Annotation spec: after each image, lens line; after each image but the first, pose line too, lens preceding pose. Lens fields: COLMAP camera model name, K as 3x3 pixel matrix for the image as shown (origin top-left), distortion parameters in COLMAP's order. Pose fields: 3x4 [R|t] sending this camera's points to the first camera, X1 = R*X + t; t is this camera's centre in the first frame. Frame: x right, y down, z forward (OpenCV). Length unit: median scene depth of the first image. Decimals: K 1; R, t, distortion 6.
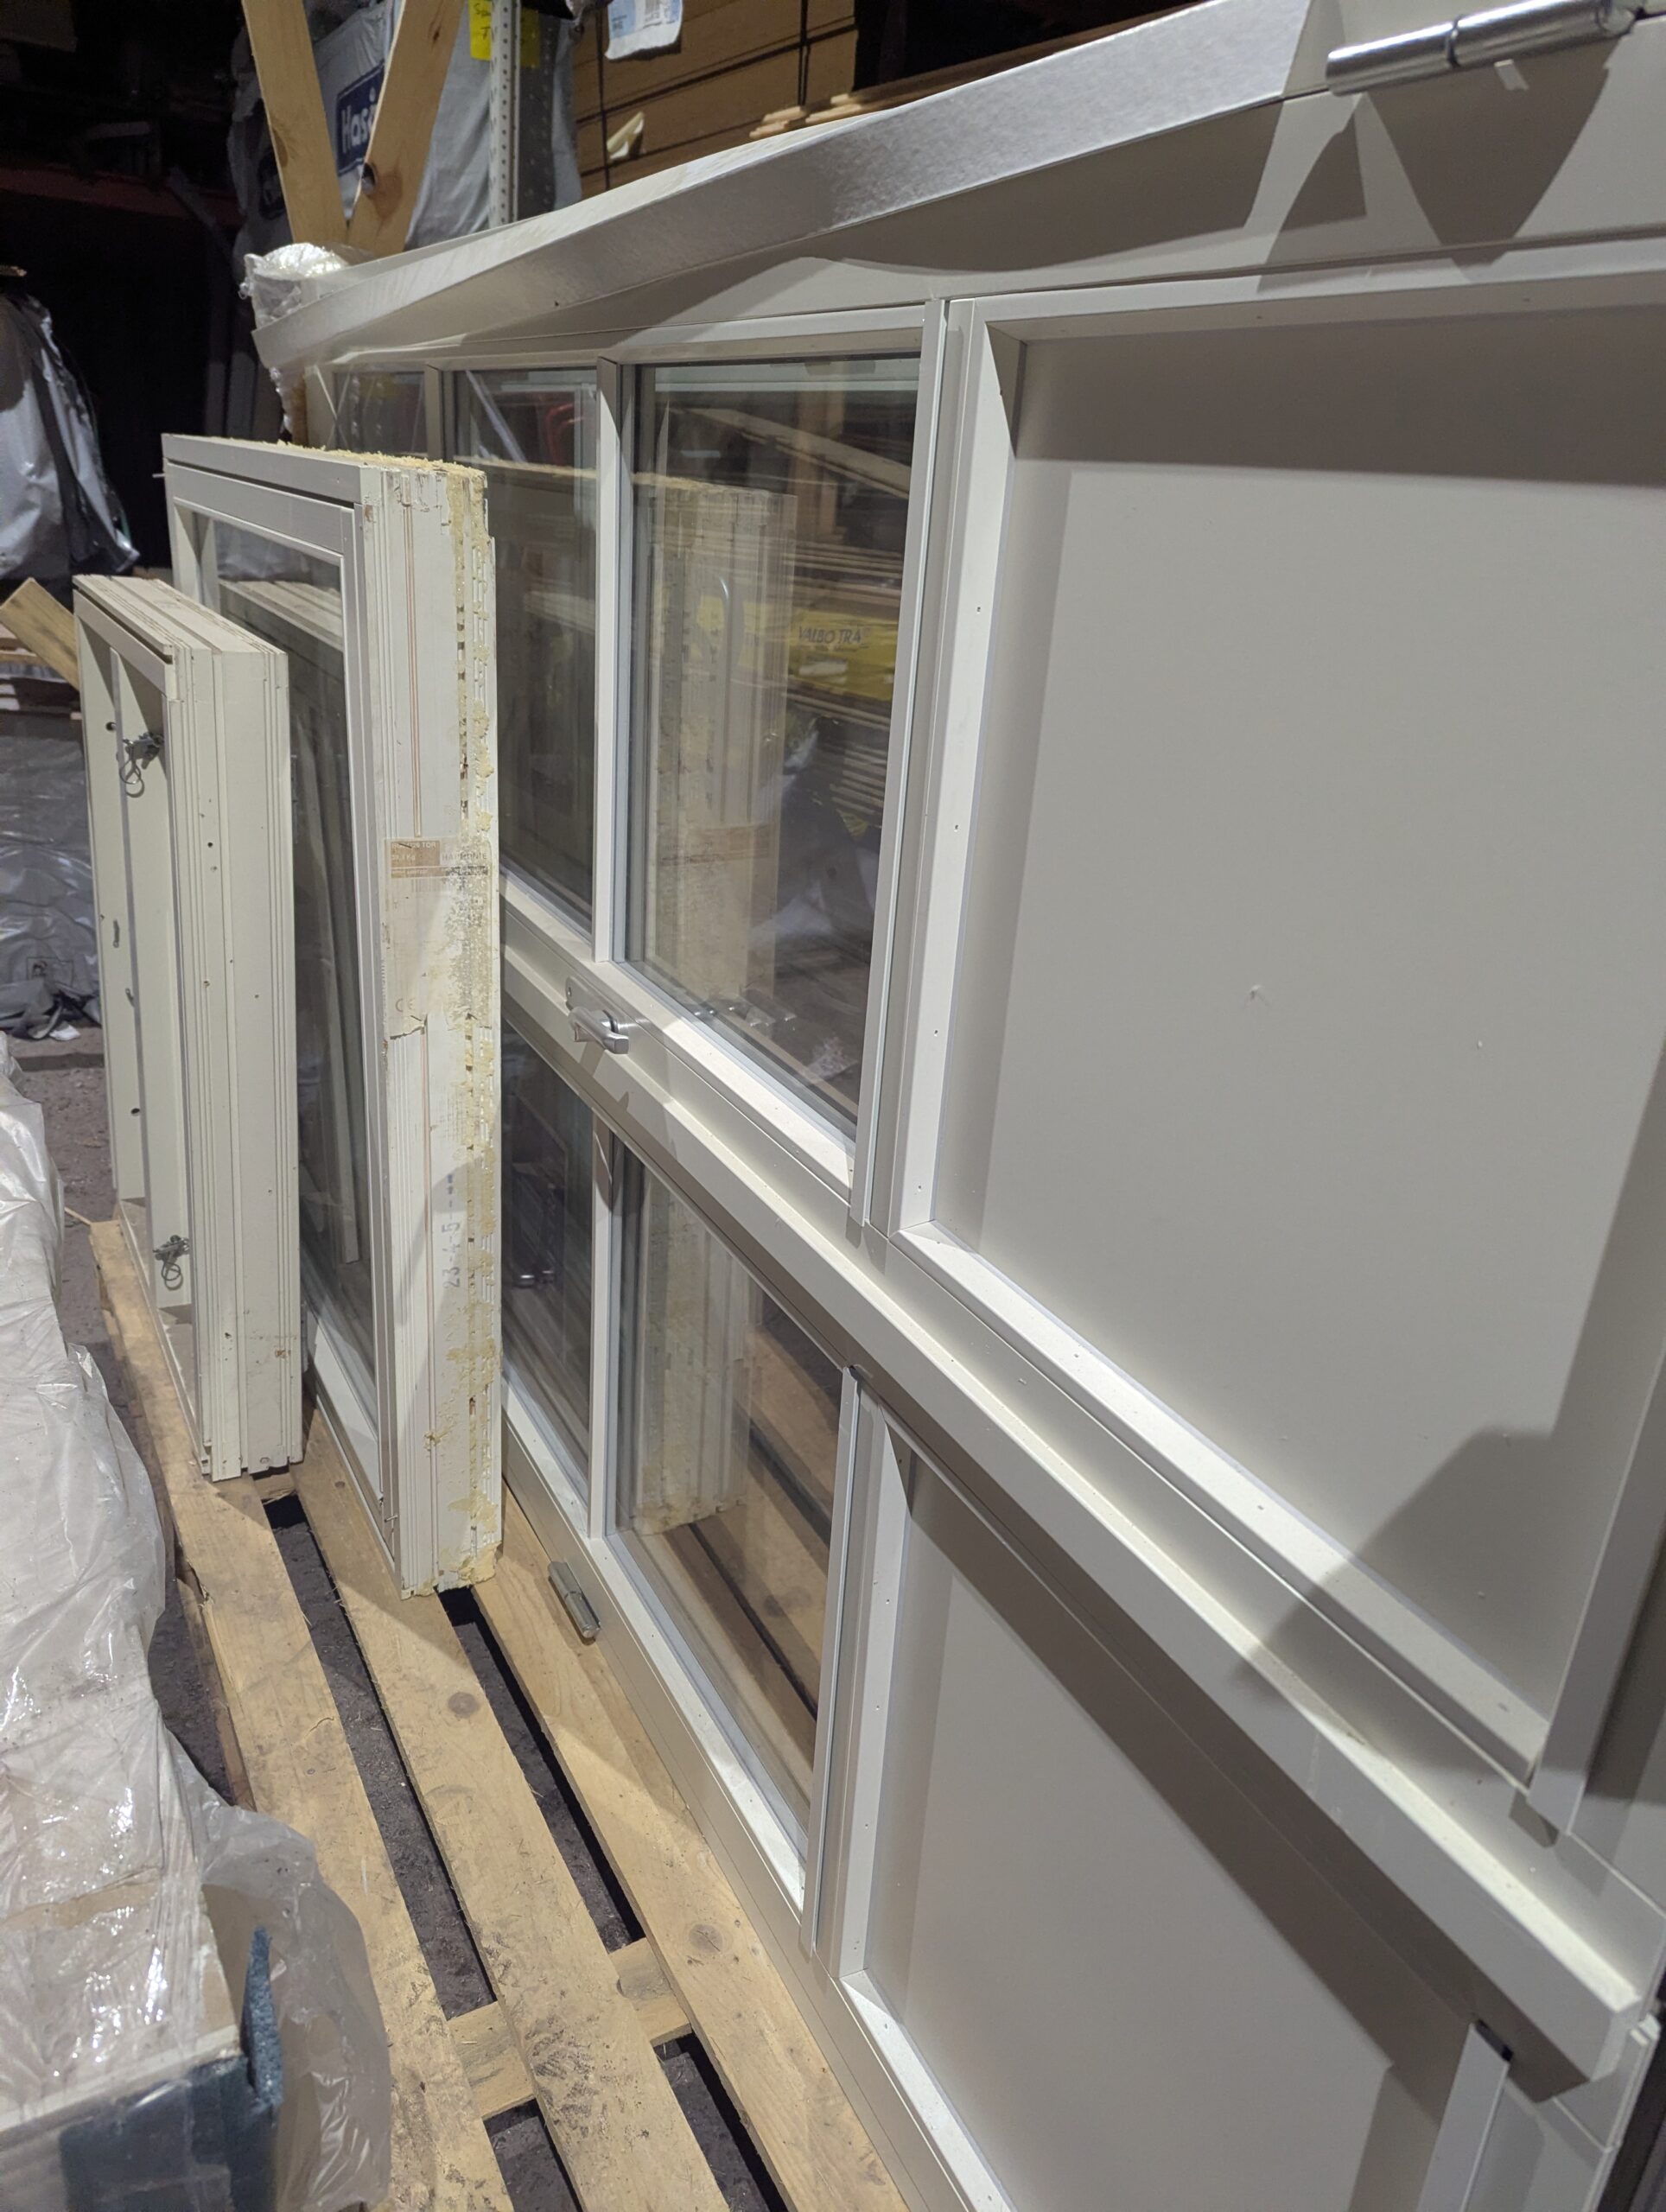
lens RADIAL K [[1571.7, 0, 824.1], [0, 1571.7, 1113.5], [0, 0, 1]] dist [0.046782, -0.037523]
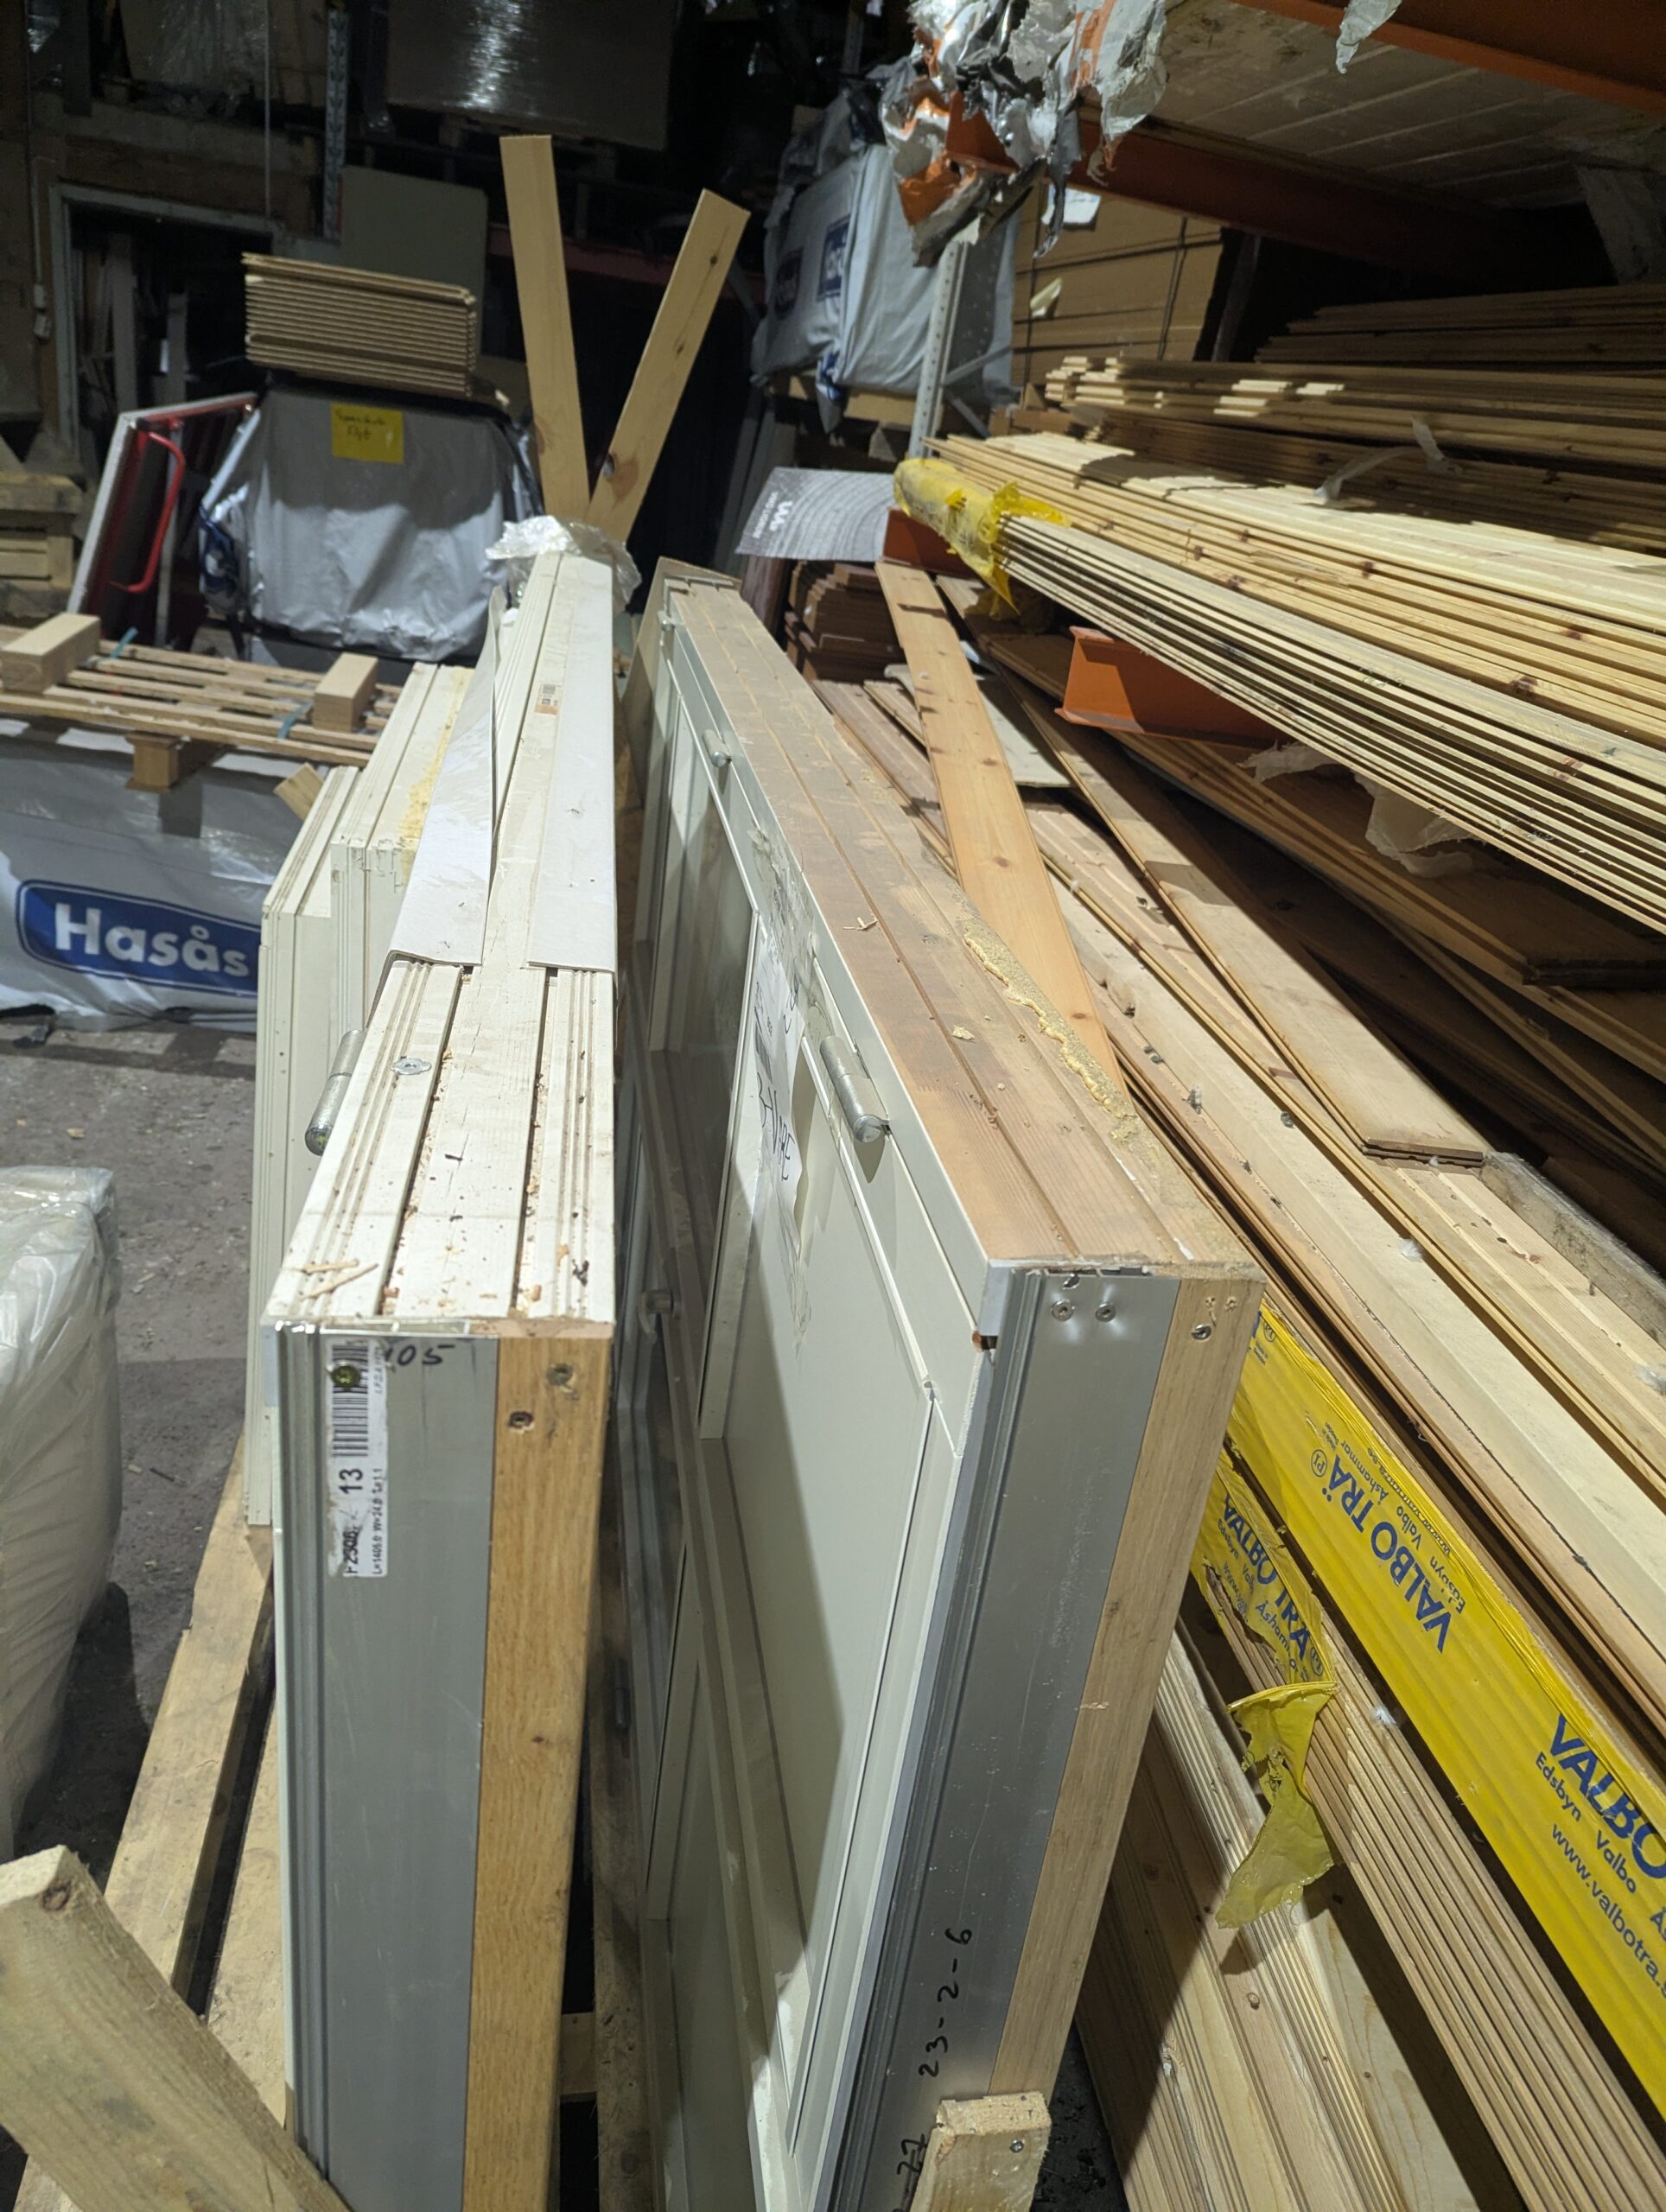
lens RADIAL K [[1571.7, 0, 815.7], [0, 1571.7, 1107.4], [0, 0, 1]] dist [0.046782, -0.037523]
pose [[0.933028, 0.195346, -0.302156, 0.424217], [-0.193812, 0.980401, 0.035361, -0.273022], [0.303142, 0.025568, 0.952602, -0.076208]]
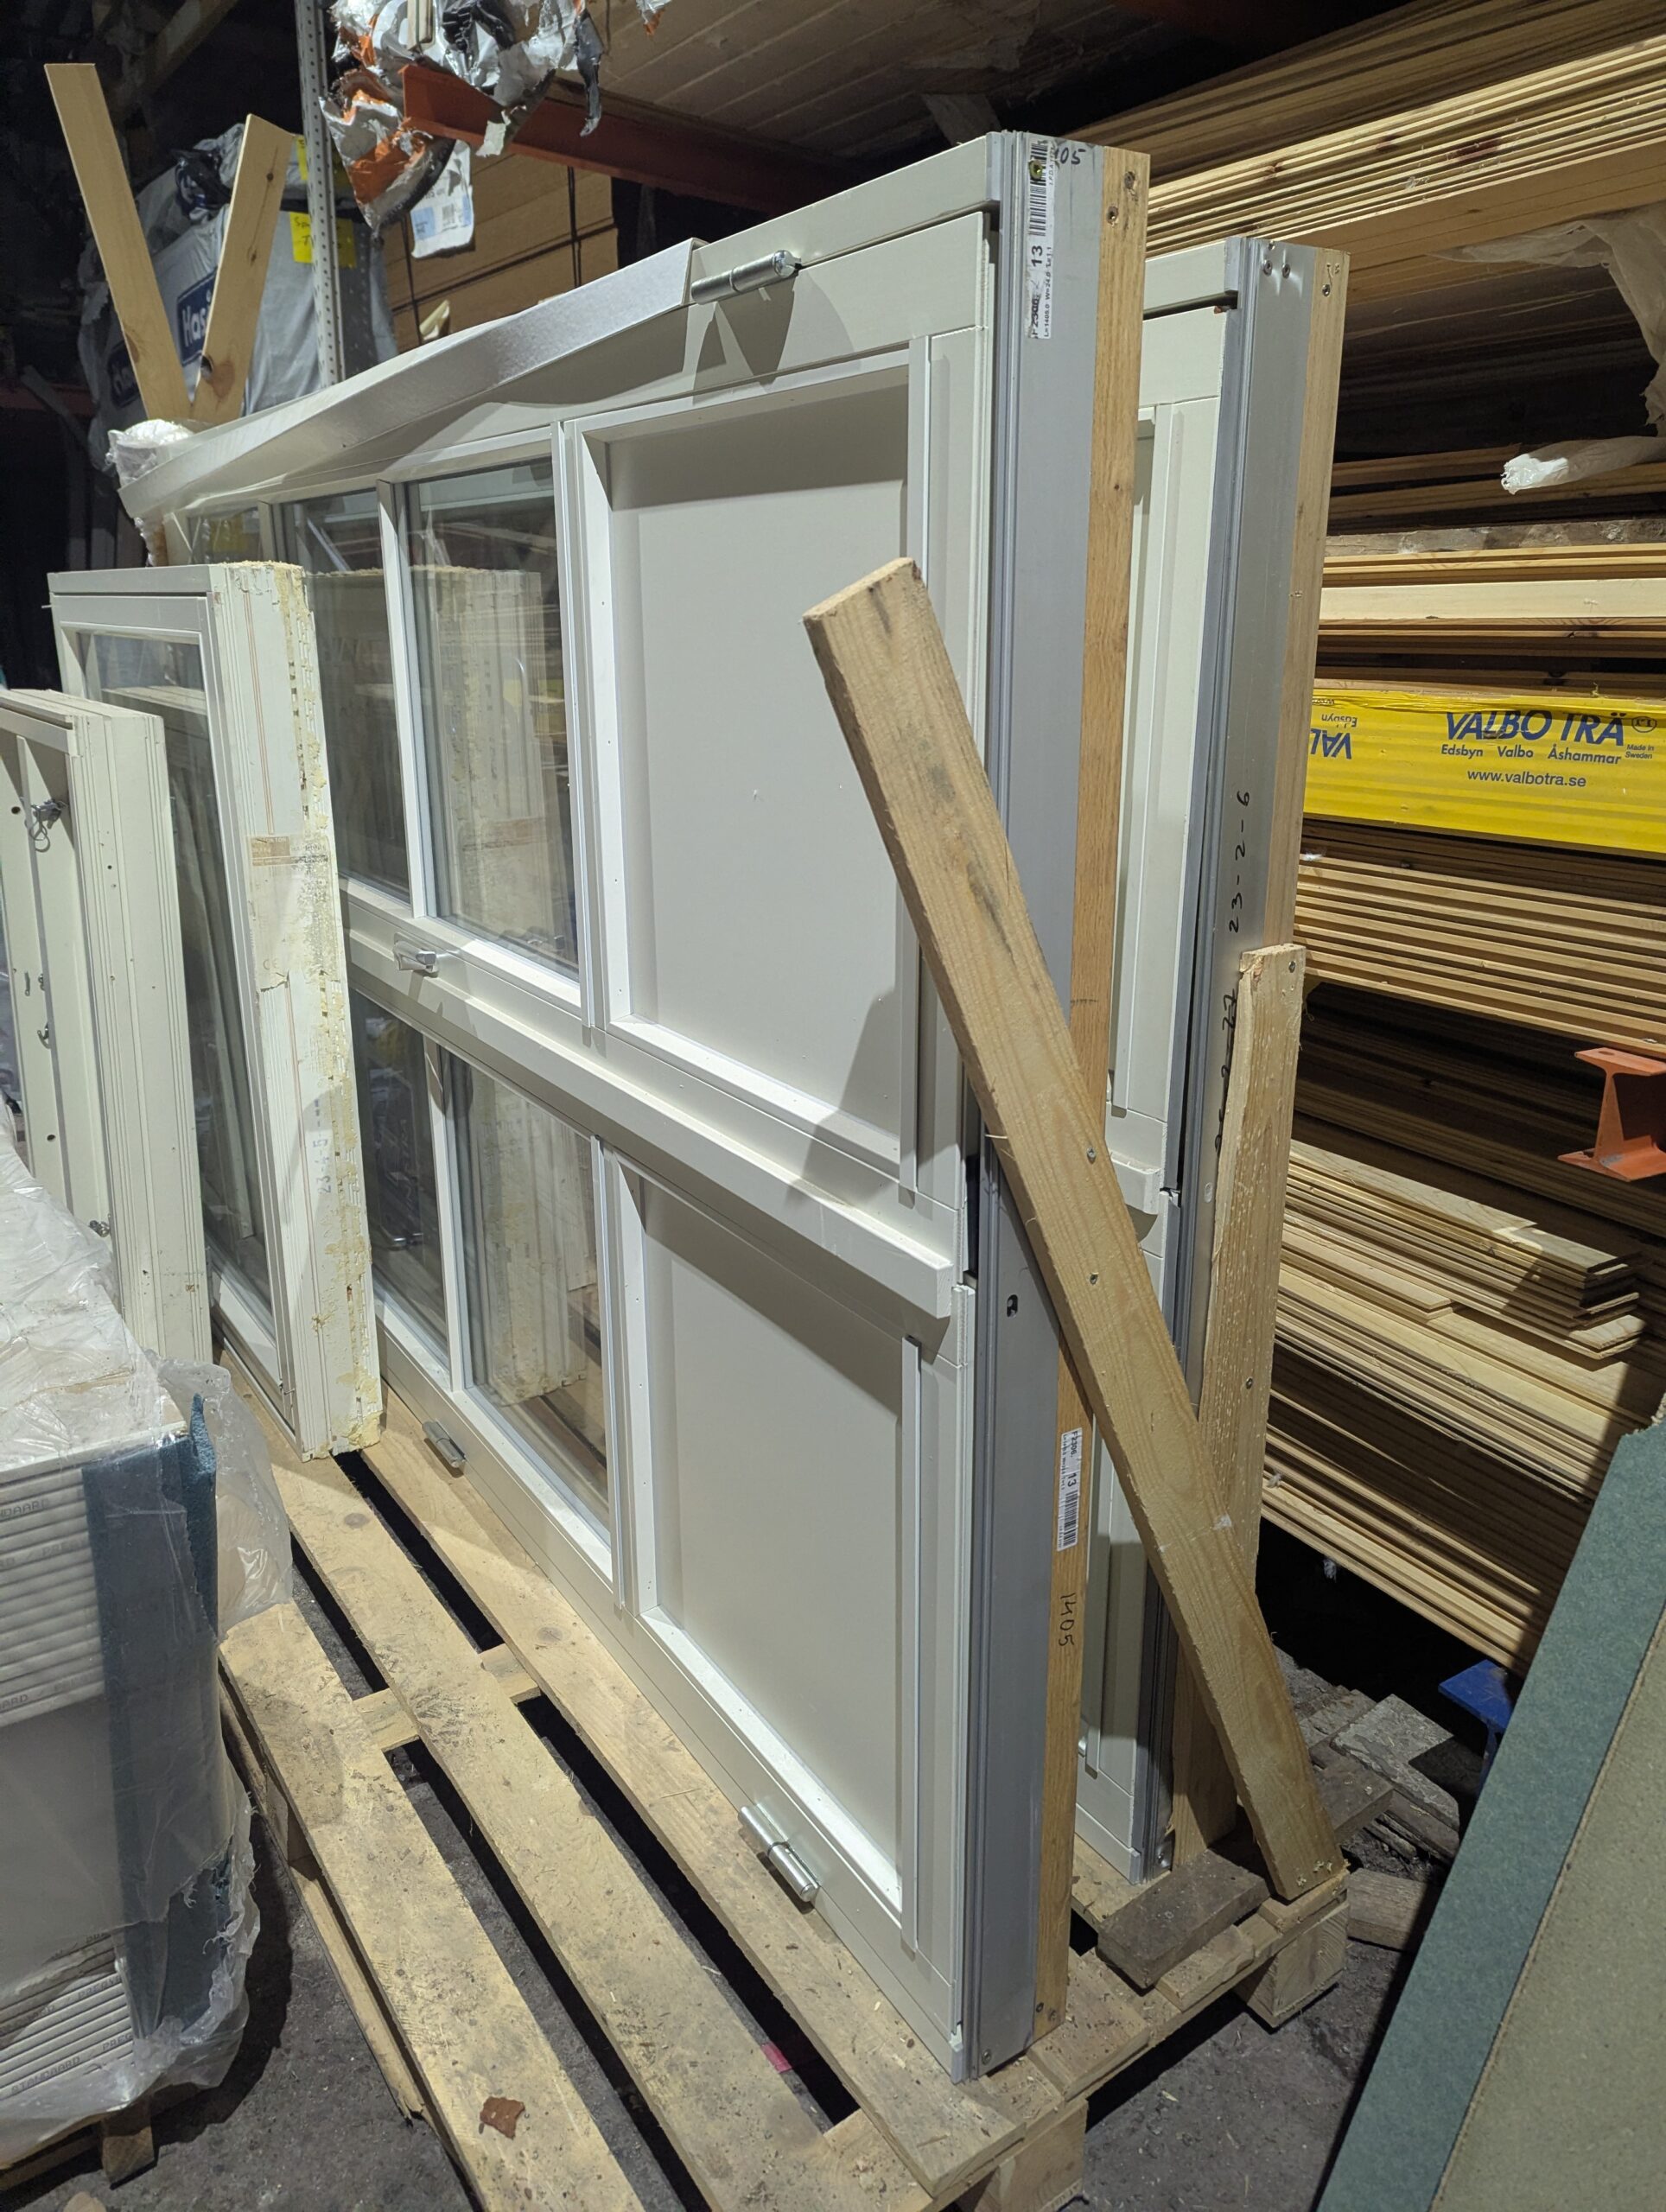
lens RADIAL K [[1571.7, 0, 843.0], [0, 1571.7, 1088.0], [0, 0, 1]] dist [0.046782, -0.037523]
pose [[0.993372, -0.088934, 0.072816, 0.099579], [0.095084, 0.991758, -0.085882, 0.185453], [-0.064578, 0.092237, 0.993641, -0.319325]]
